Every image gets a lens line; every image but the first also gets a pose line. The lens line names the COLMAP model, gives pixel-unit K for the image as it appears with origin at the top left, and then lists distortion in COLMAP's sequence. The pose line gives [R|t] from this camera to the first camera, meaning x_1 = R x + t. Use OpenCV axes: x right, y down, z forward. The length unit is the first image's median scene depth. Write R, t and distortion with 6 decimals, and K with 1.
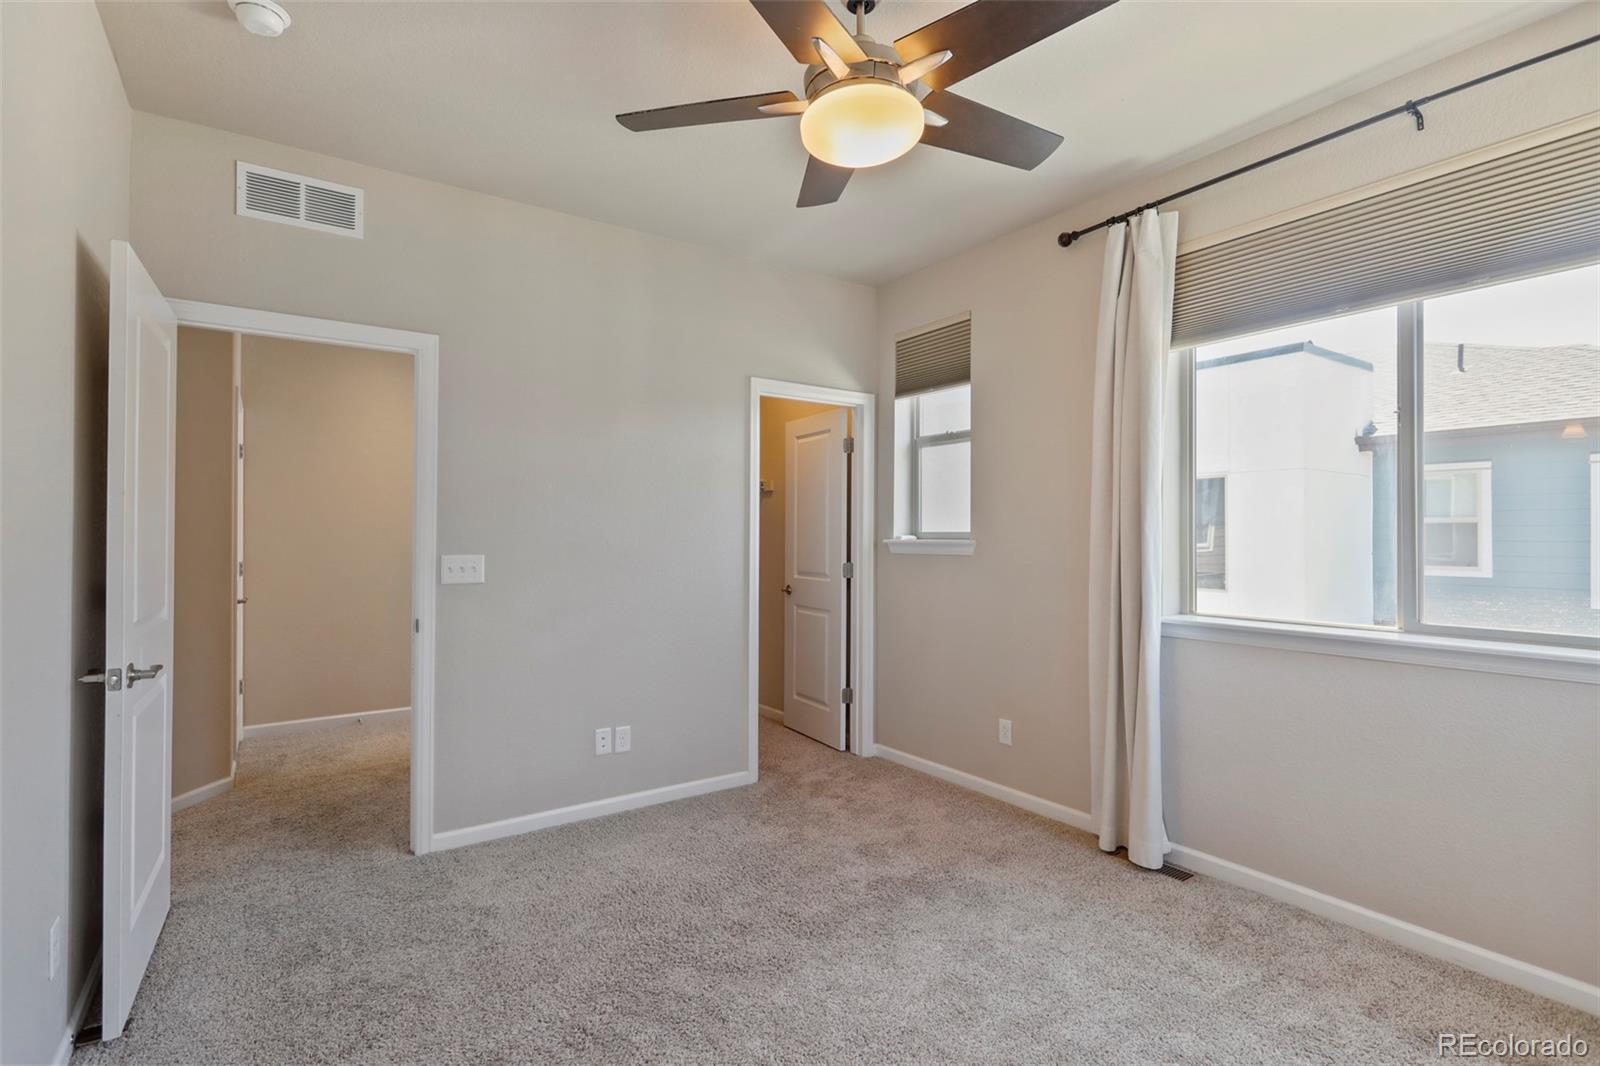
lens RADIAL K [[775.3, 0, 798.0], [0, 775.3, 525.5], [0, 0, 1]] dist [0.004000, 0.000681]
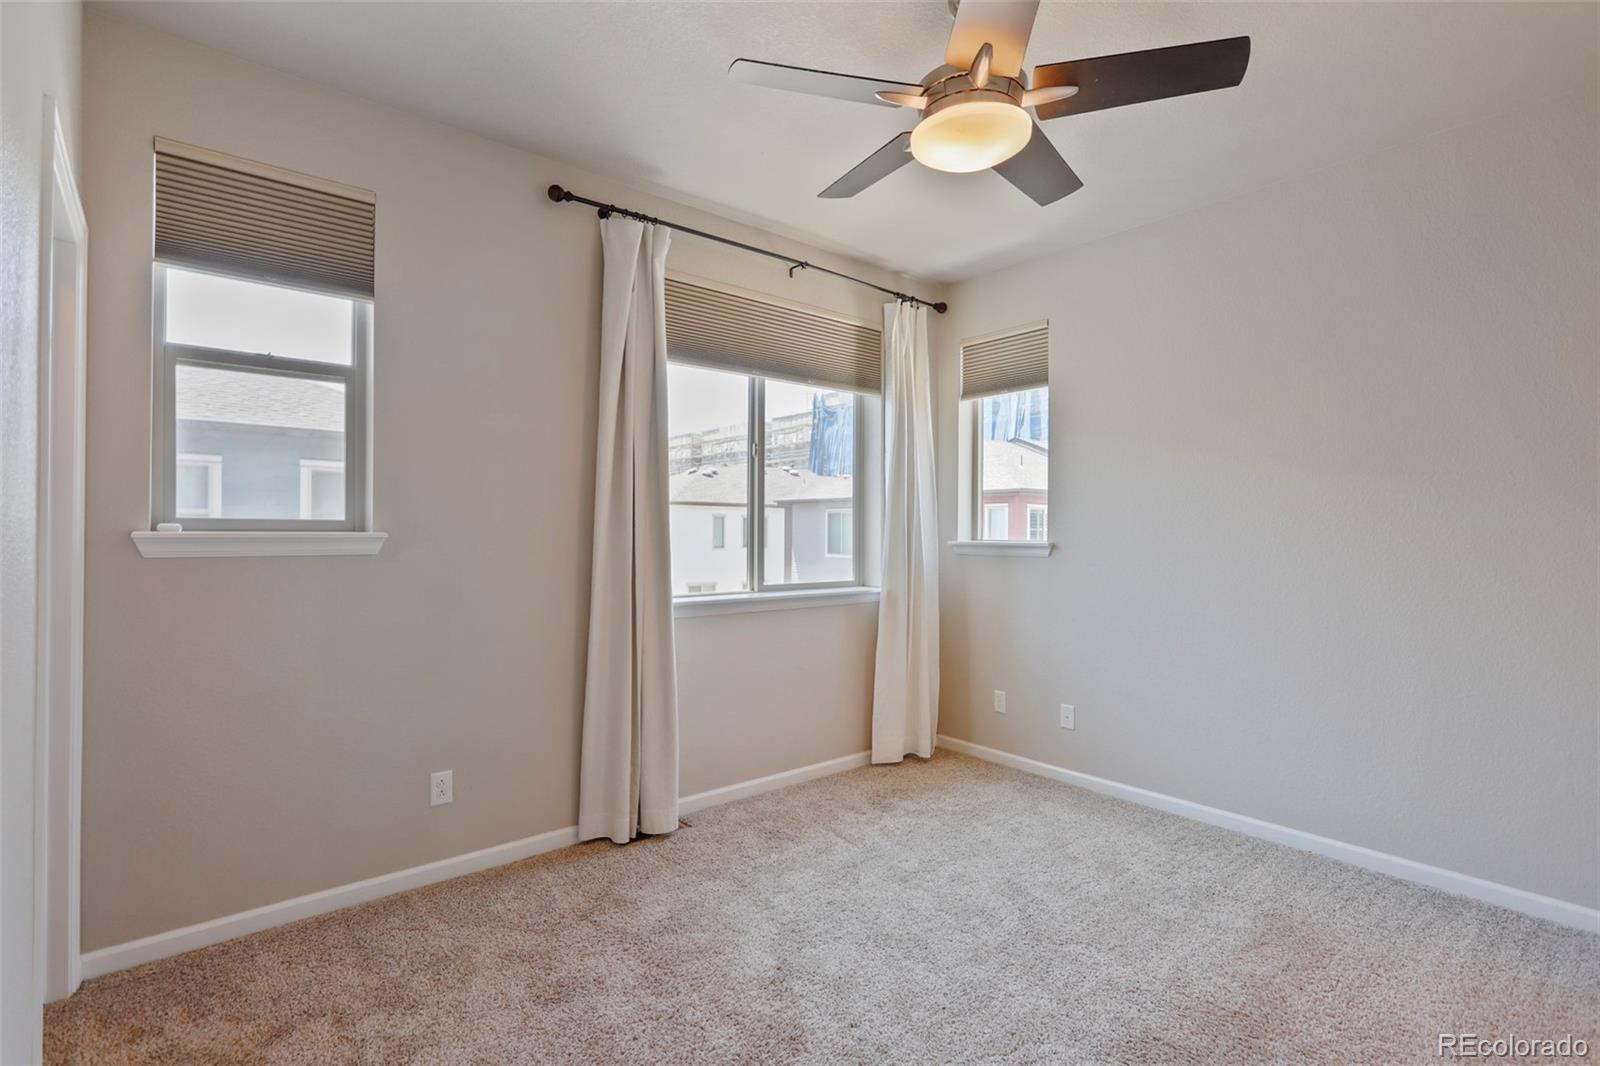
lens RADIAL K [[754.0, 0, 791.3], [0, 754.0, 540.6], [0, 0, 1]] dist [0.005037, 0.000427]
pose [[-0.089897, -0.005712, 0.995935, -0.589486], [-0.012269, 0.999914, 0.004627, 0.022624], [-0.995876, -0.011803, -0.089959, 0.879290]]
